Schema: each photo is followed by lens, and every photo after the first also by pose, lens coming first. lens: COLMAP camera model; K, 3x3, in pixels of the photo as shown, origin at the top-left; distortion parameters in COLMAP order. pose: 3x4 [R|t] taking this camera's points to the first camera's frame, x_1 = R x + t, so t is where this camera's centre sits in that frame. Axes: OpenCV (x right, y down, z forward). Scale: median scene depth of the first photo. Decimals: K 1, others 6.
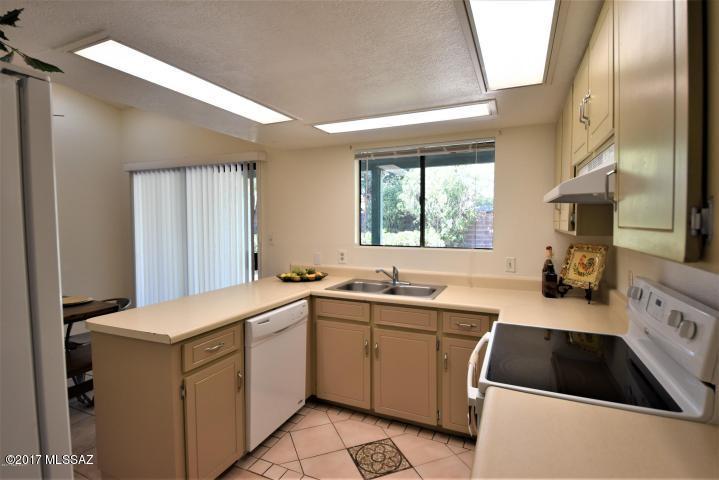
lens RADIAL K [[355.0, 0, 359.5], [0, 355.0, 240.0], [0, 0, 1]] dist [0.035718, -0.032745]
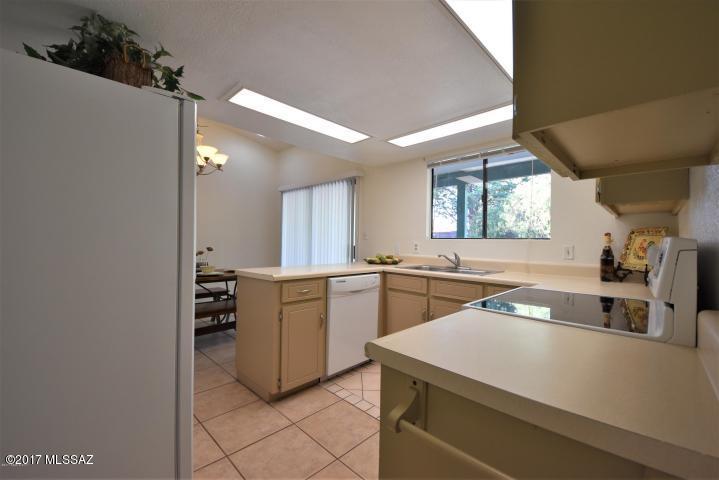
lens RADIAL K [[295.1, 0, 359.5], [0, 295.1, 240.0], [0, 0, 1]] dist [0.028307, -0.022356]
pose [[0.937011, 0.013565, -0.349038, 0.161699], [-0.034312, 0.997987, -0.053326, 0.107433], [0.347612, 0.061943, 0.935590, -0.041472]]
